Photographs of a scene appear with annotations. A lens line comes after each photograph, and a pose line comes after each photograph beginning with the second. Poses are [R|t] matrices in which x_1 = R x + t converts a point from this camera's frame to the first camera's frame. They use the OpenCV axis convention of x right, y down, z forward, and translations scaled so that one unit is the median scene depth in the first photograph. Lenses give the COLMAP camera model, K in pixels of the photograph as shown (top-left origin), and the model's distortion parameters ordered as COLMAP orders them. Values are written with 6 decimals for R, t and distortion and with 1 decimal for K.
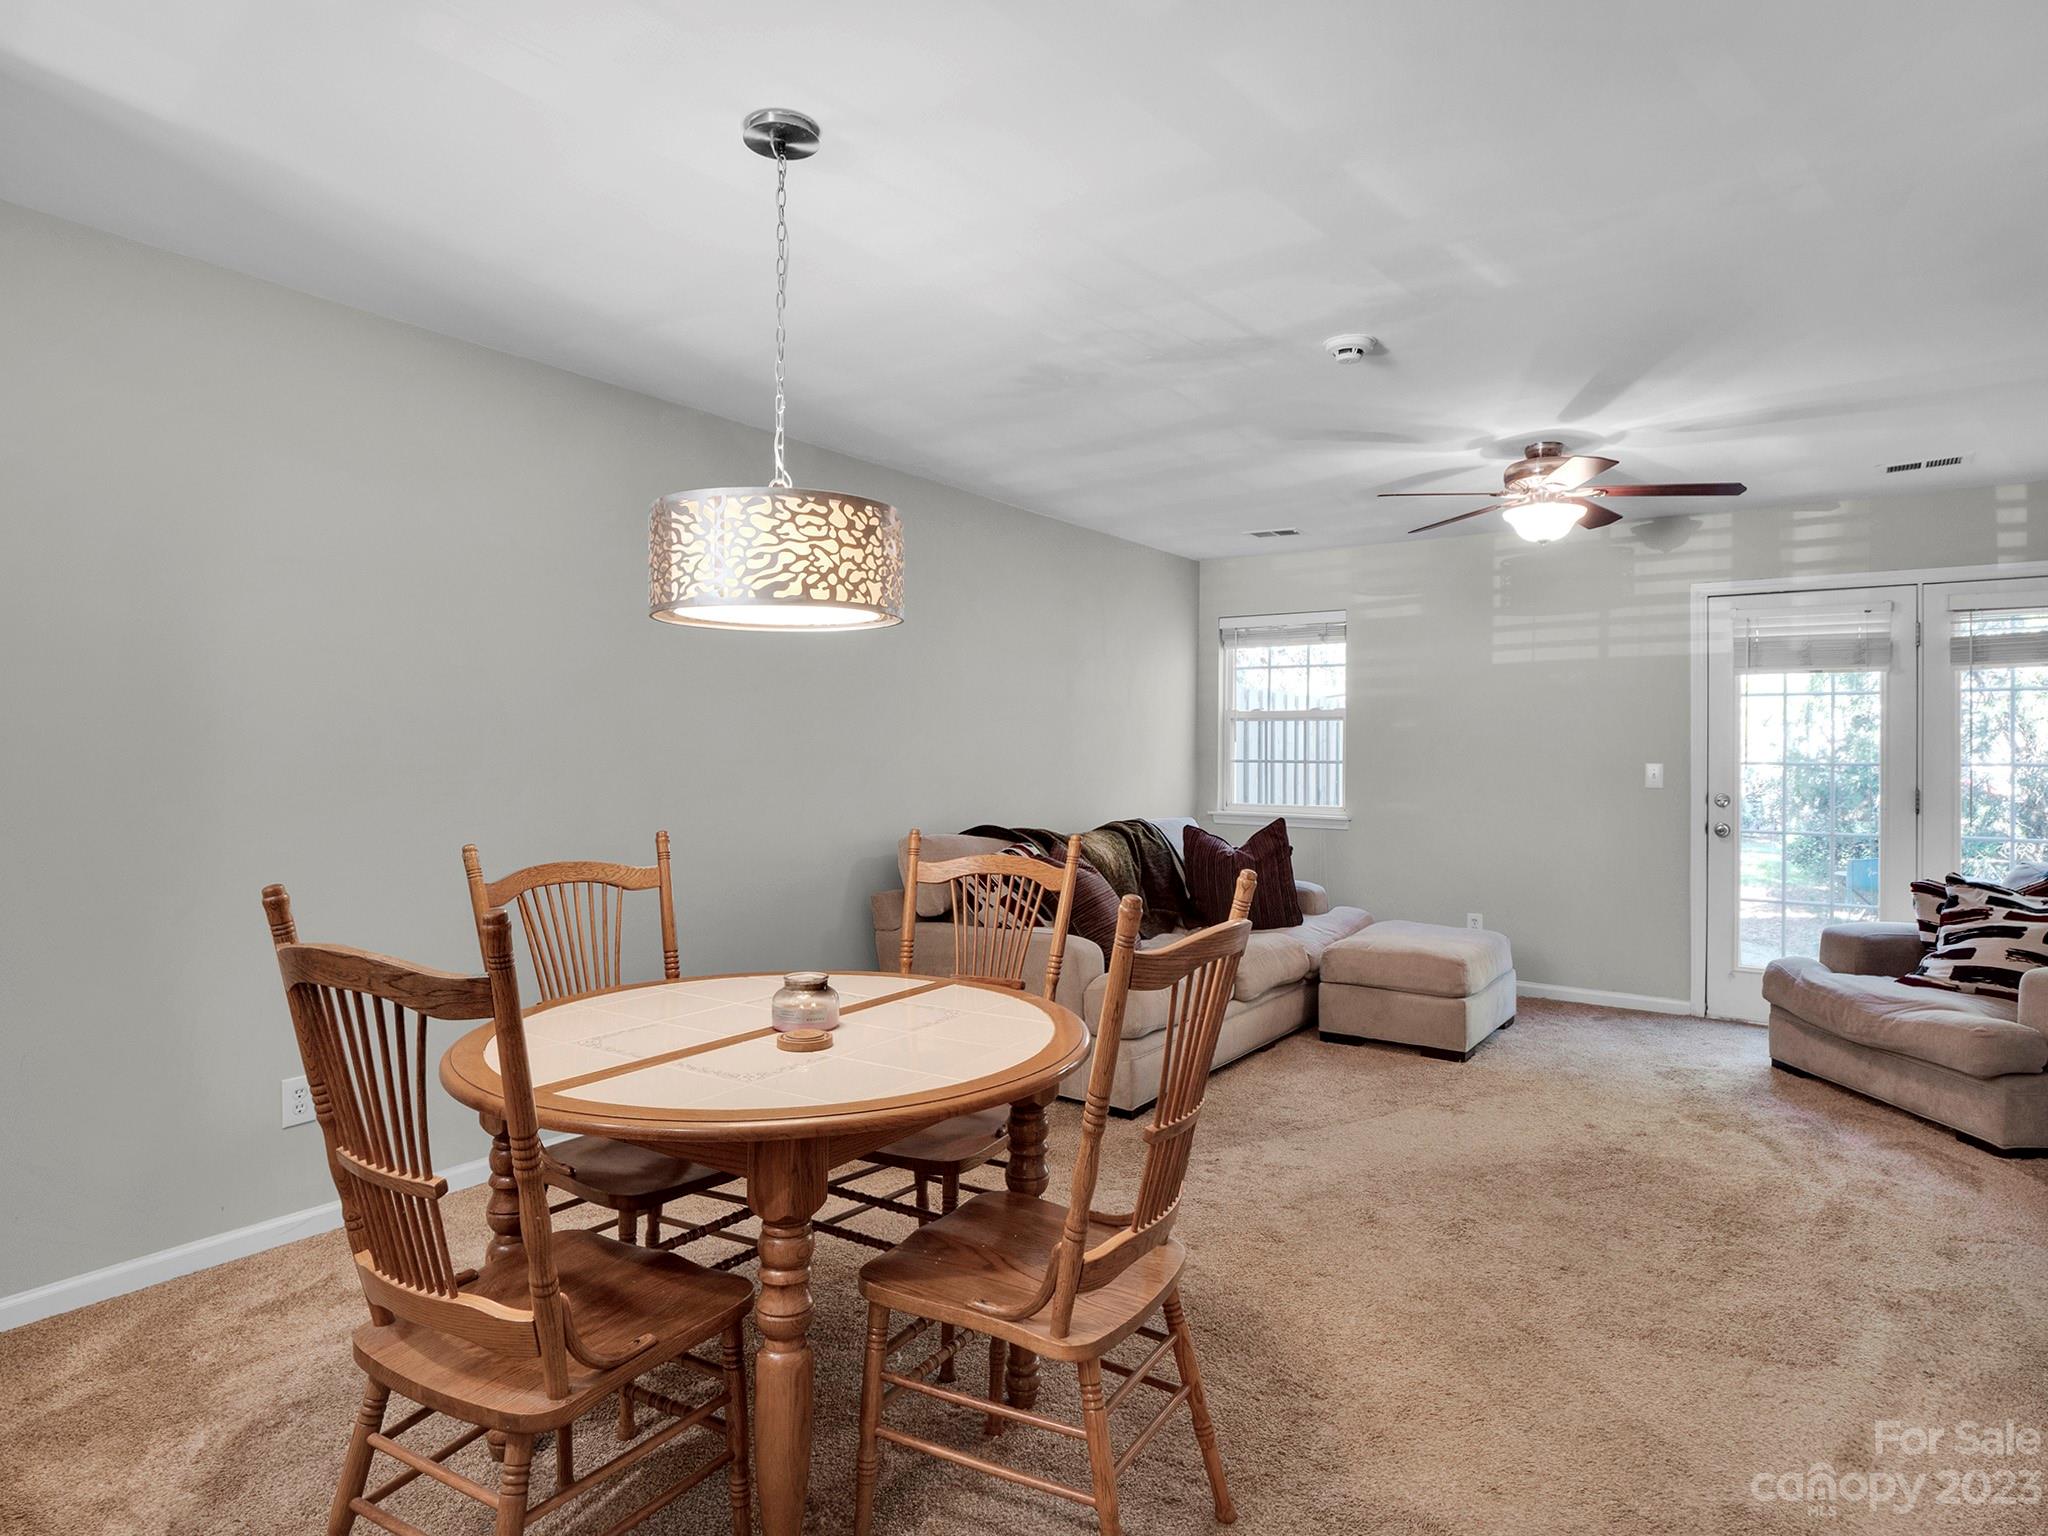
lens RADIAL K [[1173.1, 0, 1026.1], [0, 1173.1, 755.6], [0, 0, 1]] dist [0.002193, -0.002941]
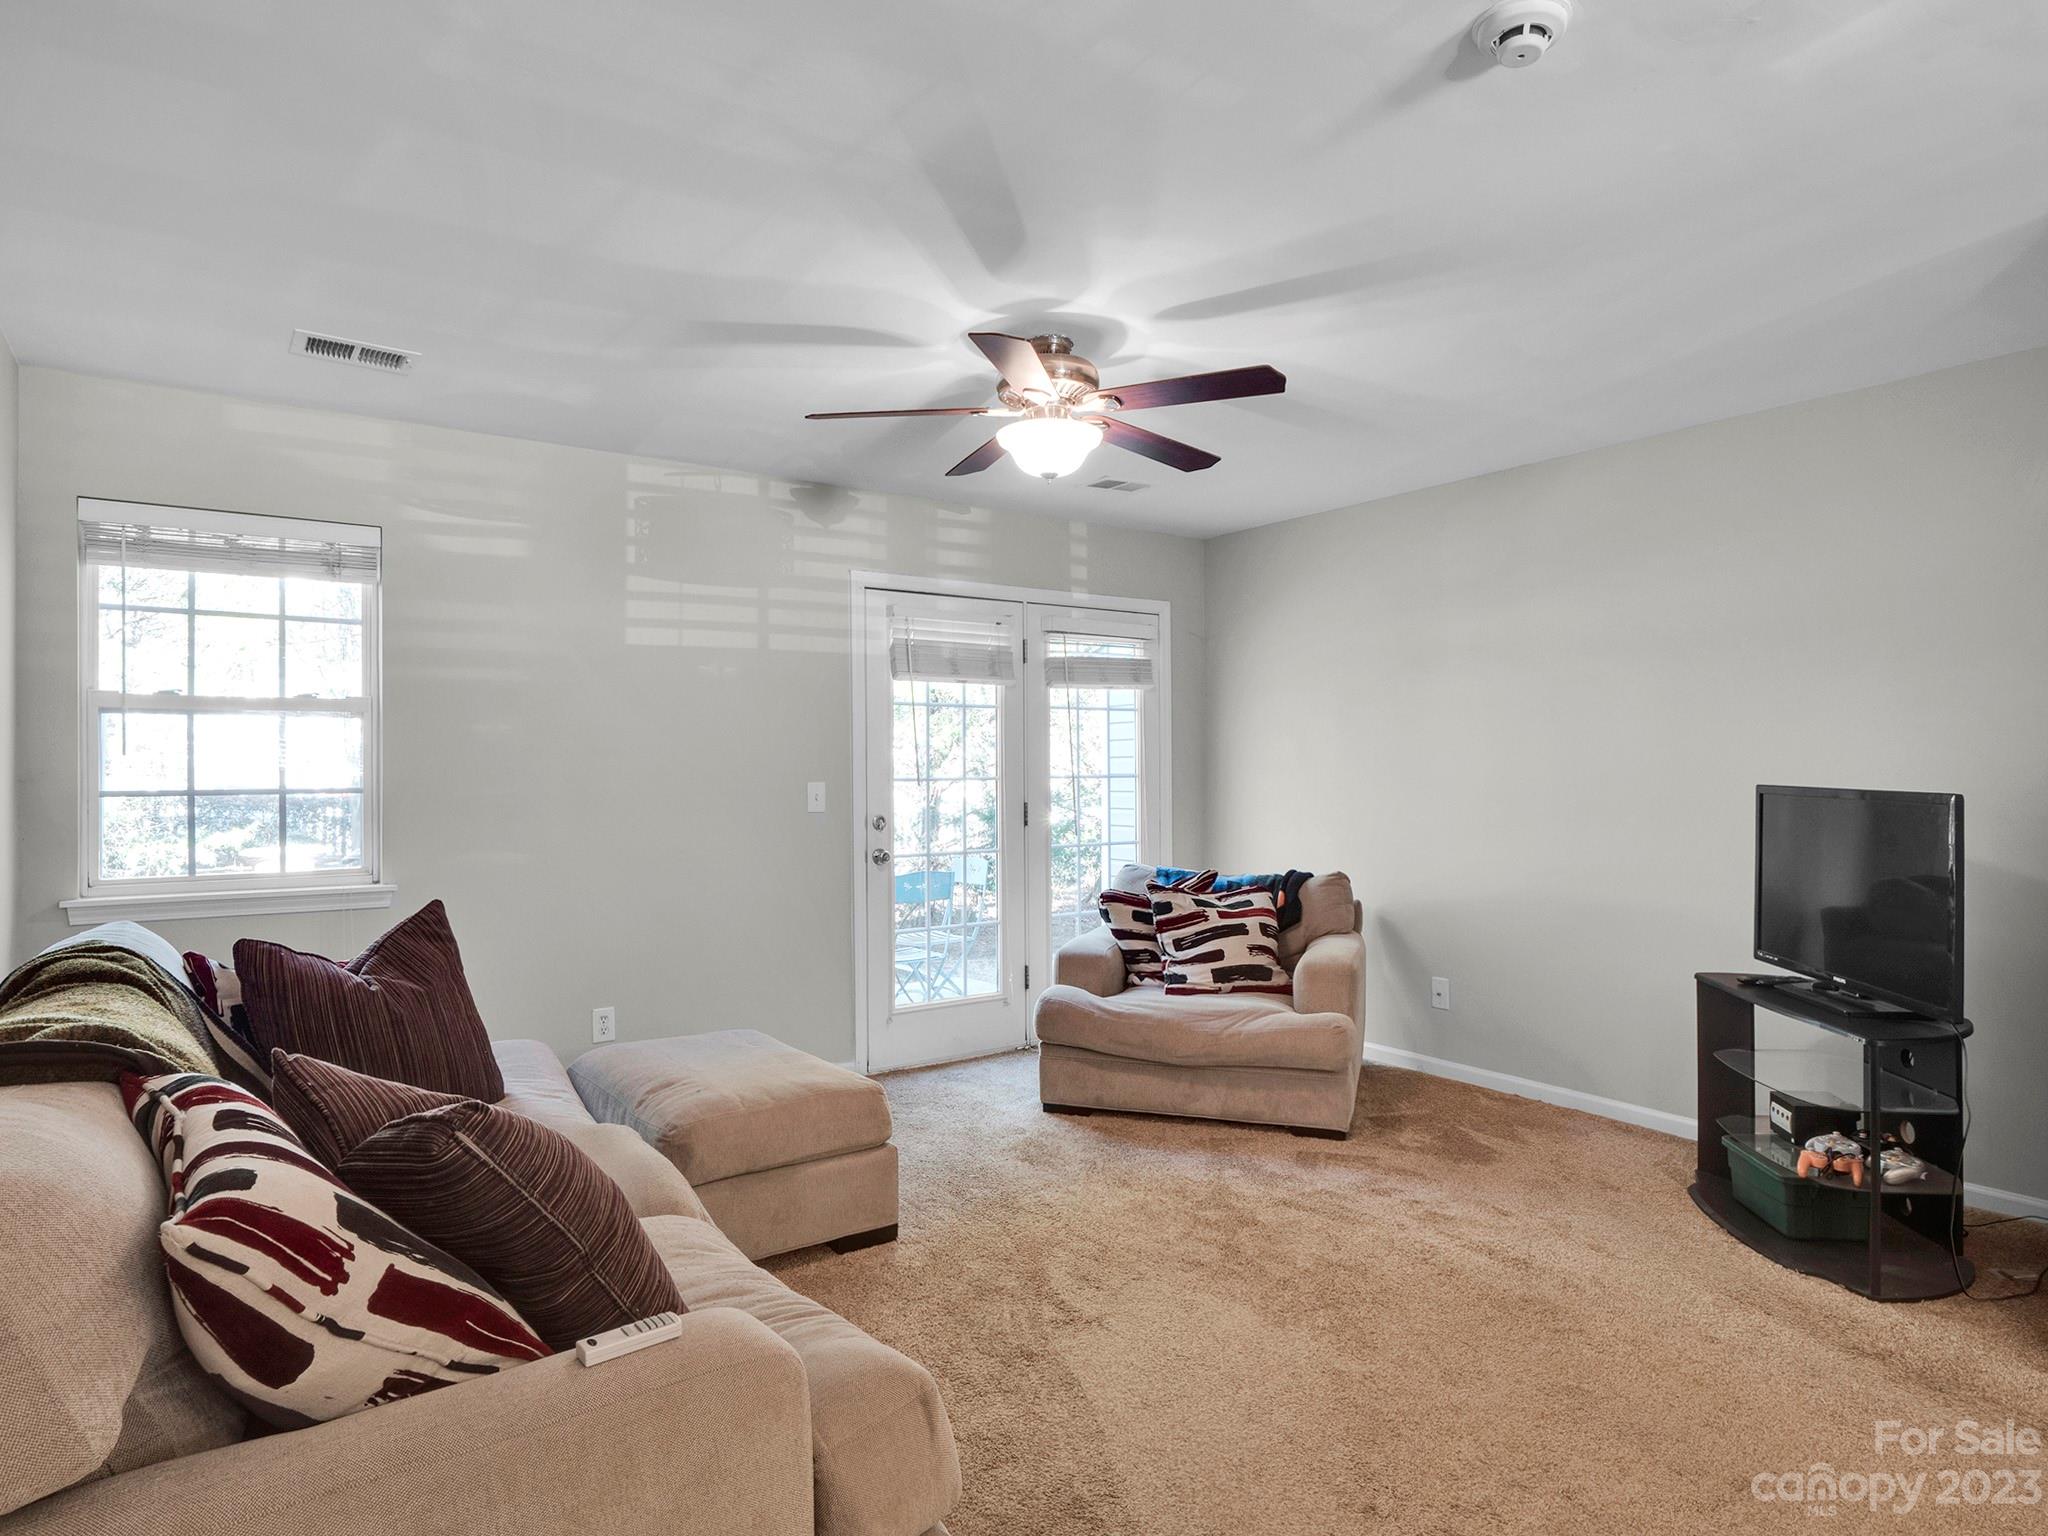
lens RADIAL K [[1173.1, 0, 1026.1], [0, 1173.1, 755.6], [0, 0, 1]] dist [0.002193, -0.002941]
pose [[0.355840, -0.000026, 0.934547, -0.209464], [0.010405, 0.999938, -0.003935, -0.008095], [-0.934489, 0.011124, 0.355818, 0.657173]]
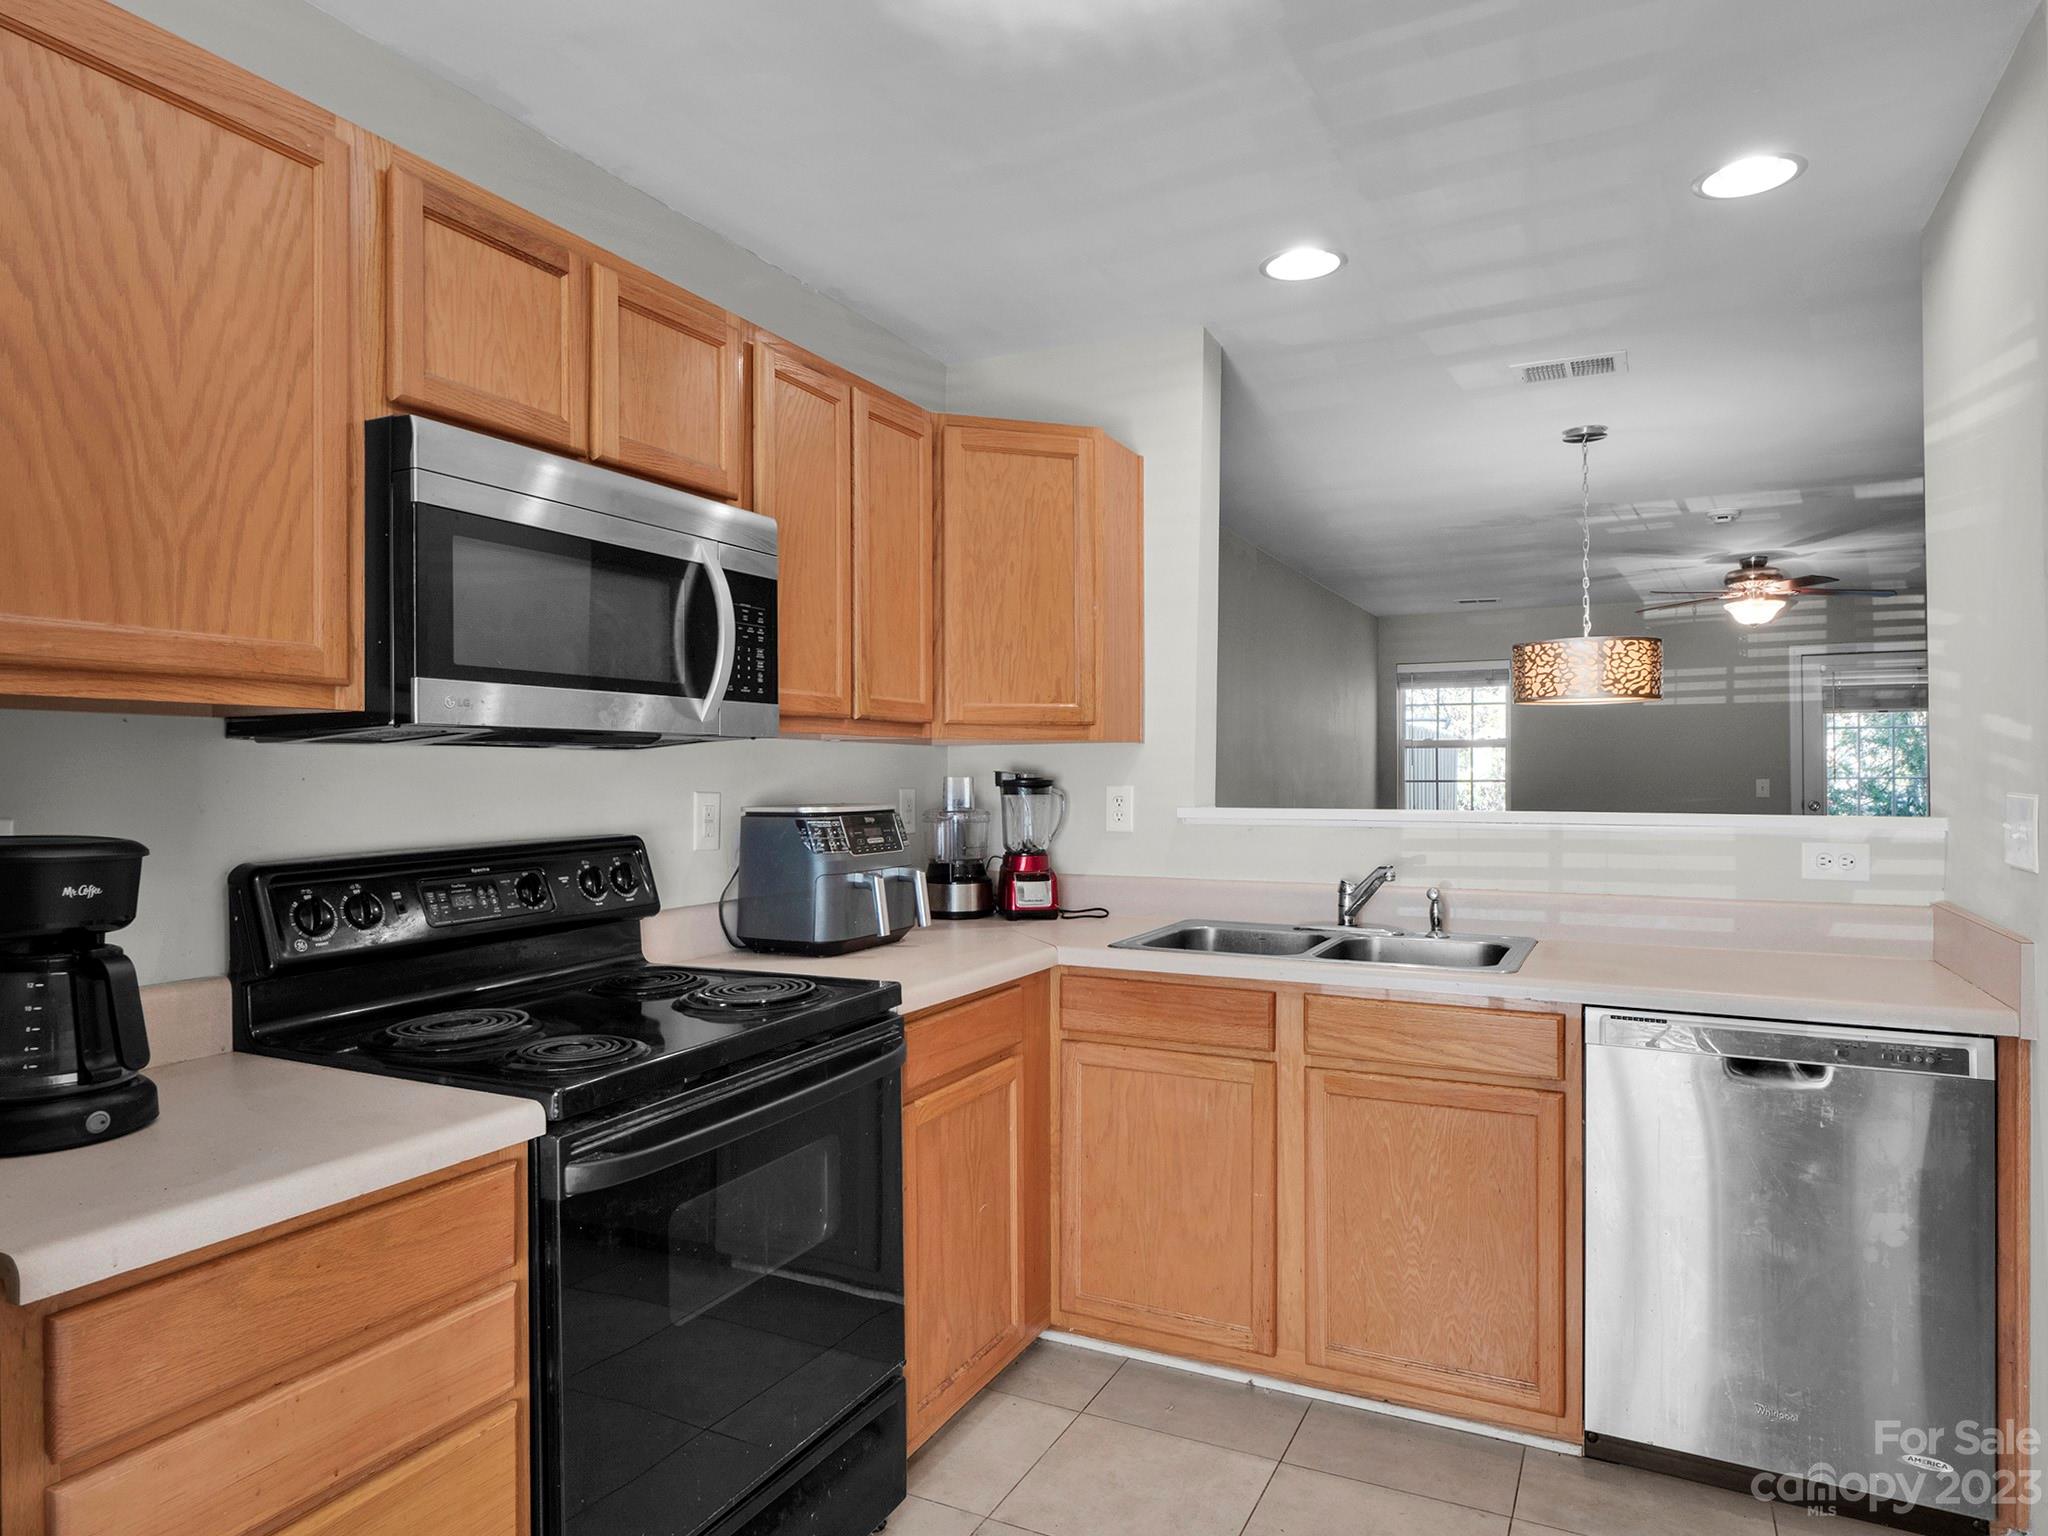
lens RADIAL K [[1256.6, 0, 1024.0], [0, 1256.6, 768.0], [0, 0, 1]] dist [0.002272, -0.002795]
pose [[0.989988, -0.007108, 0.140972, -0.581028], [0.008433, 0.999926, -0.008801, -0.000746], [-0.140898, 0.009902, 0.989975, -0.350675]]
